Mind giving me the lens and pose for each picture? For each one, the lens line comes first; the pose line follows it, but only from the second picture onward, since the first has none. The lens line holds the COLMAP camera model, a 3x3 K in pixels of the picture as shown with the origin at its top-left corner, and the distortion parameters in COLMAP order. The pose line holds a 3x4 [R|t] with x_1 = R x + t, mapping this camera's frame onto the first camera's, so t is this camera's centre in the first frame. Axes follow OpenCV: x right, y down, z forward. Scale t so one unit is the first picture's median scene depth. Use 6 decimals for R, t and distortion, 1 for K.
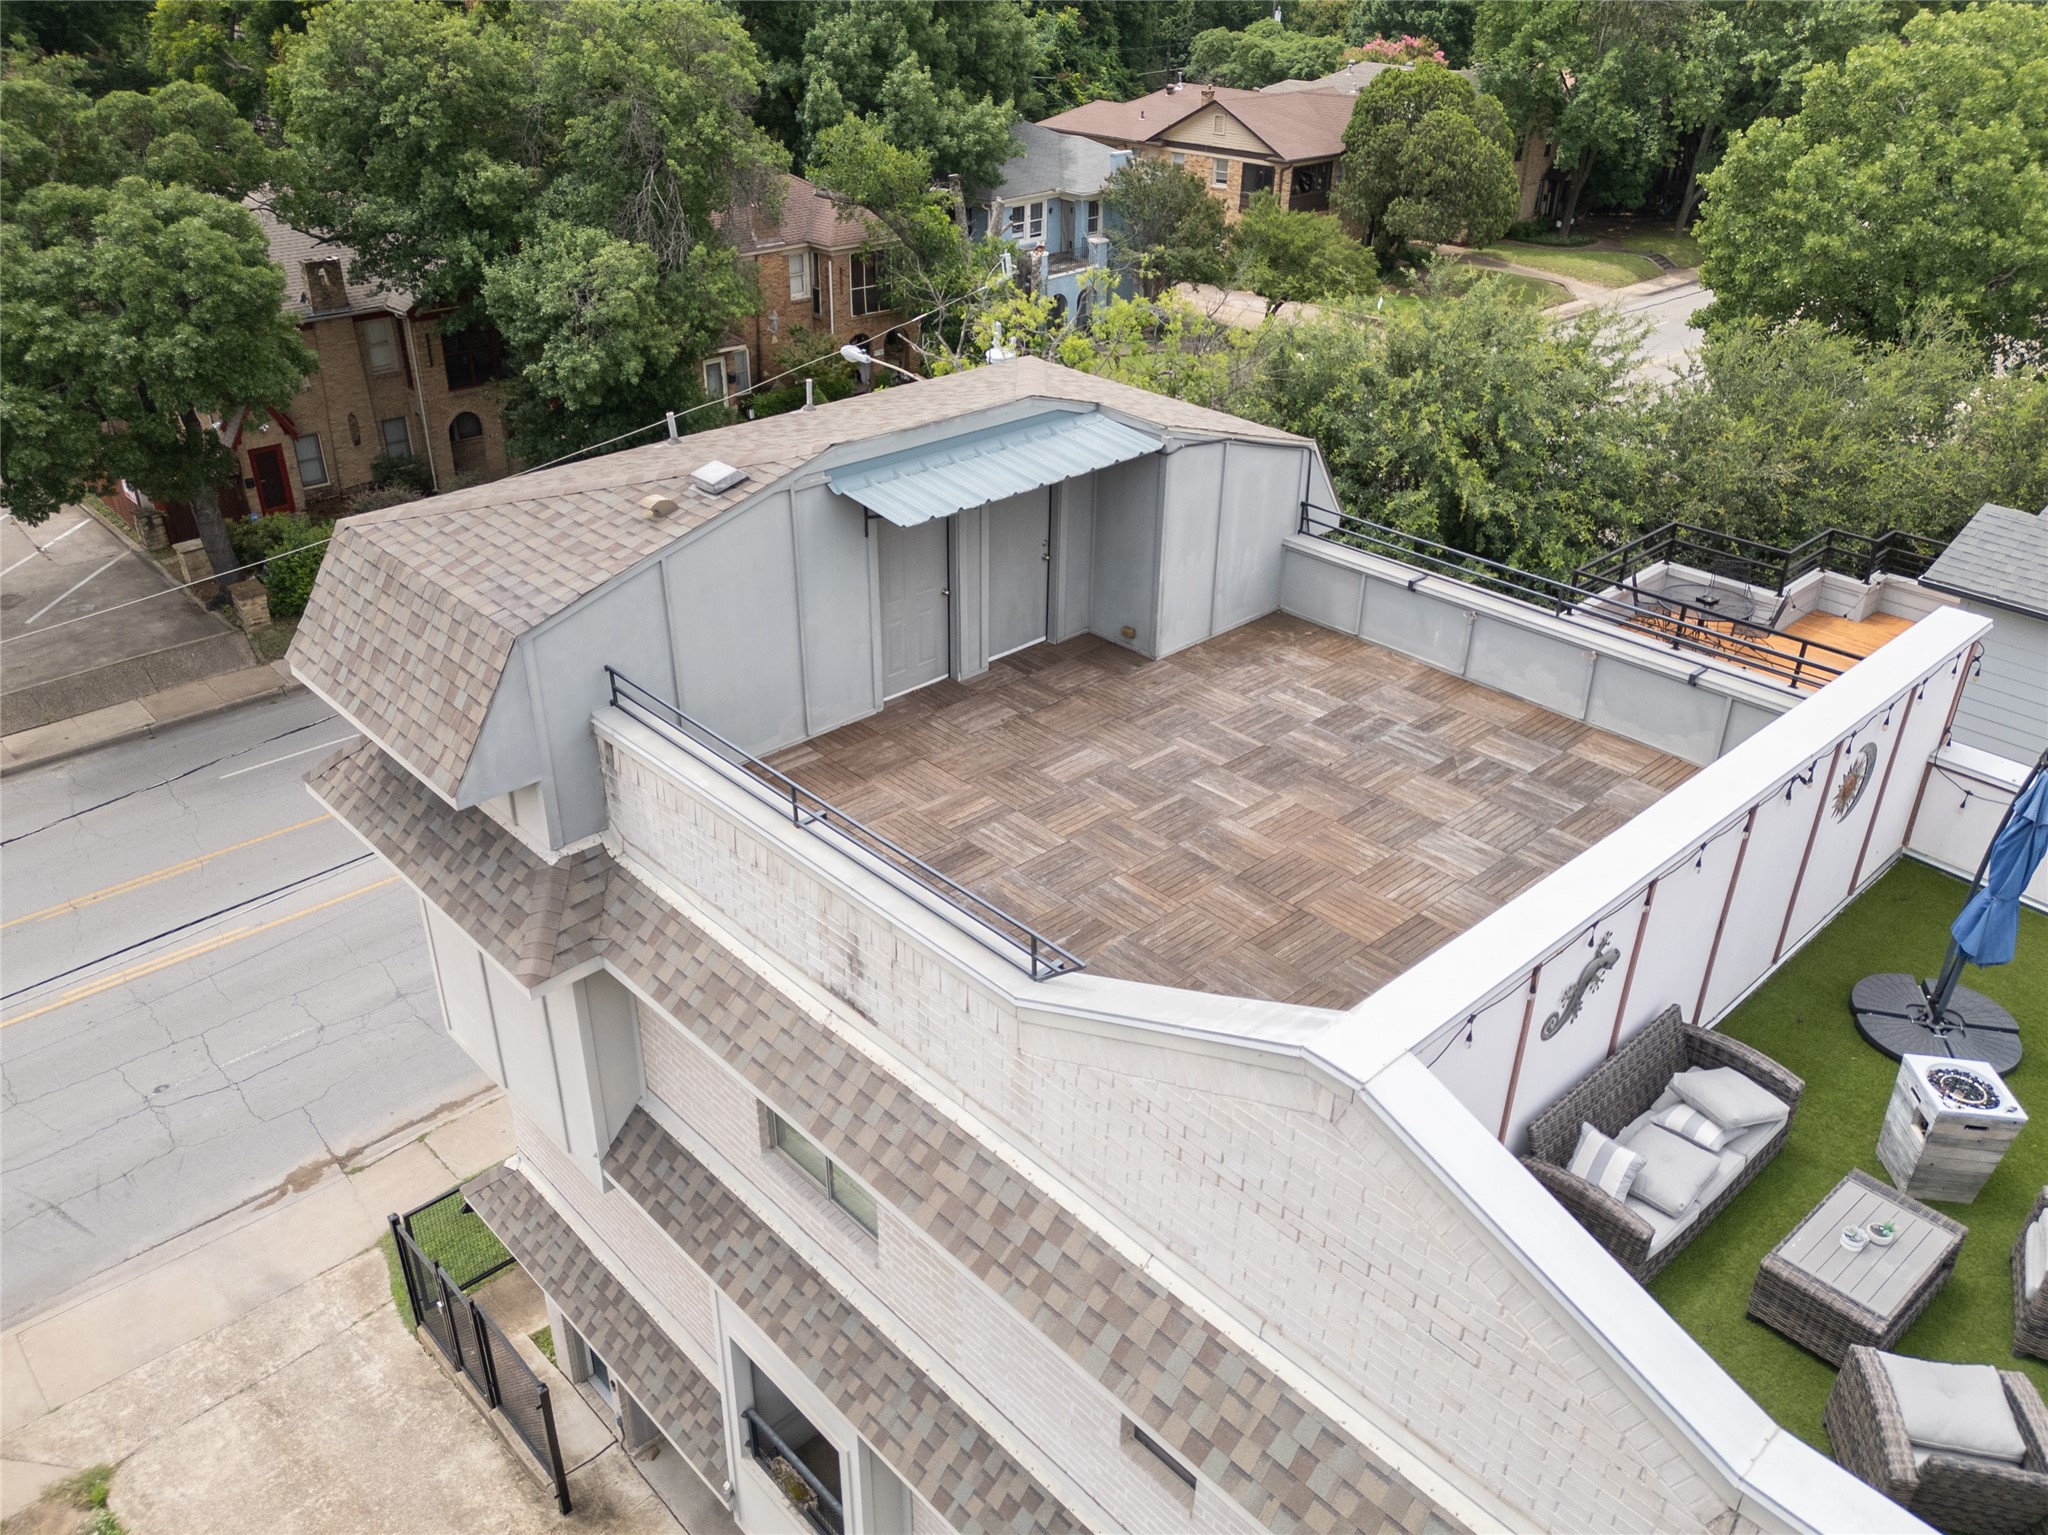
lens RADIAL K [[1558.7, 0, 964.1], [0, 1558.7, 773.1], [0, 0, 1]] dist [0.026043, -0.012837]
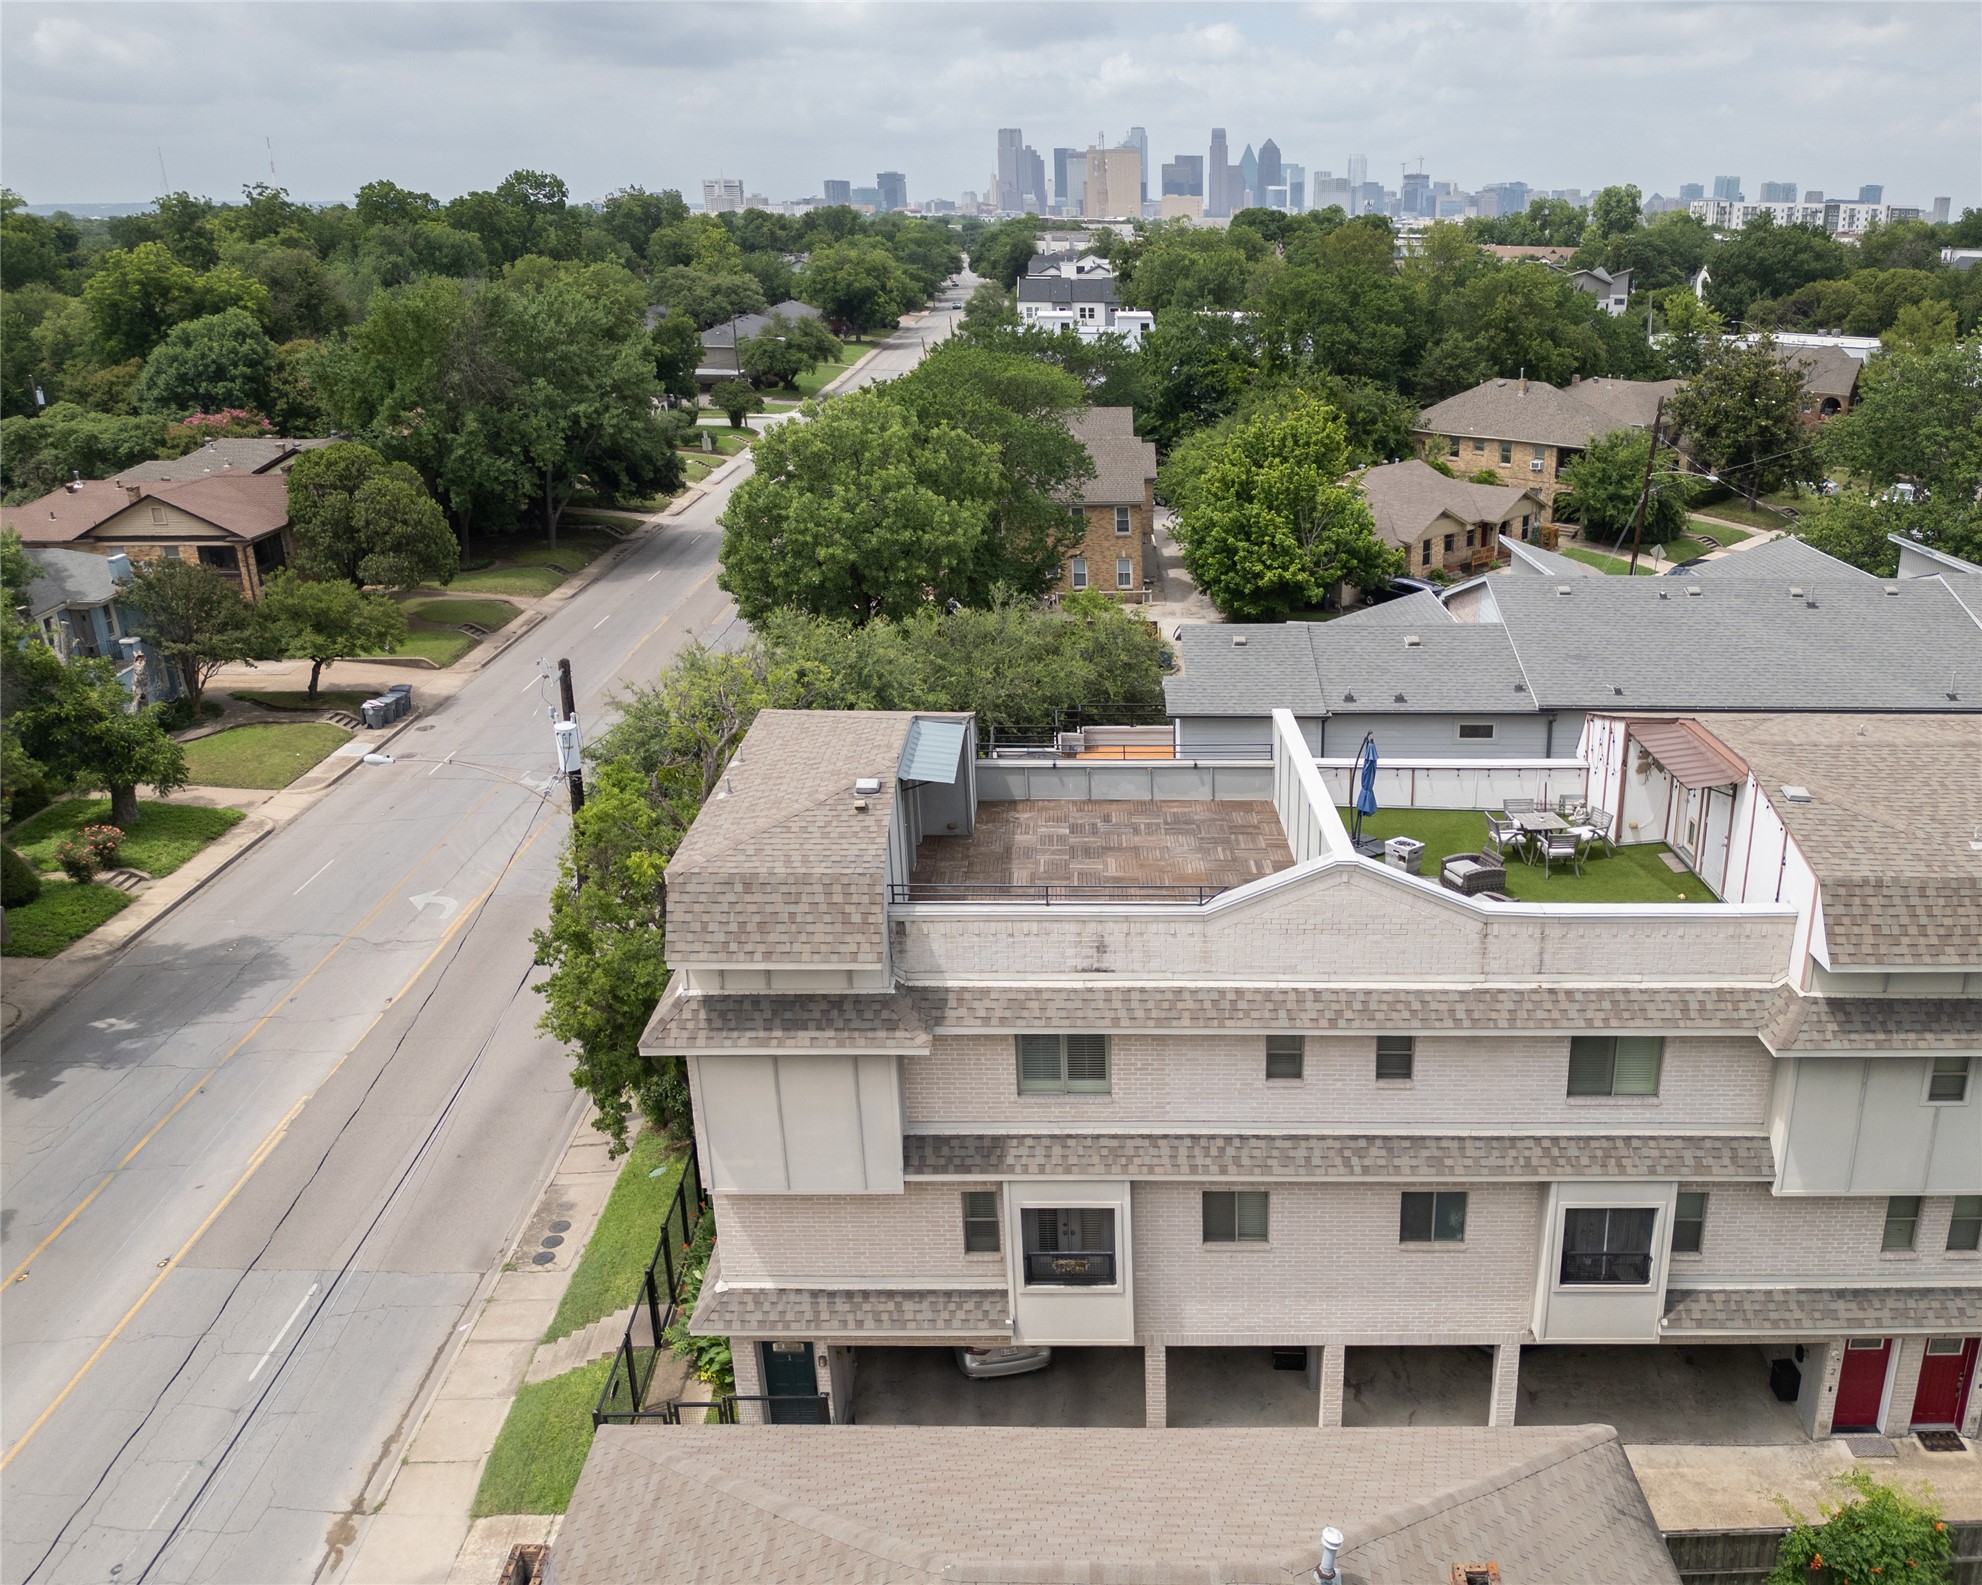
lens RADIAL K [[1634.4, 0, 1056.8], [0, 1634.4, 791.4], [0, 0, 1]] dist [-0.007462, -0.011843]
pose [[0.669465, -0.251813, 0.698861, -0.463112], [0.367376, 0.929920, -0.016855, -0.019880], [-0.645641, 0.268028, 0.715059, -0.194744]]
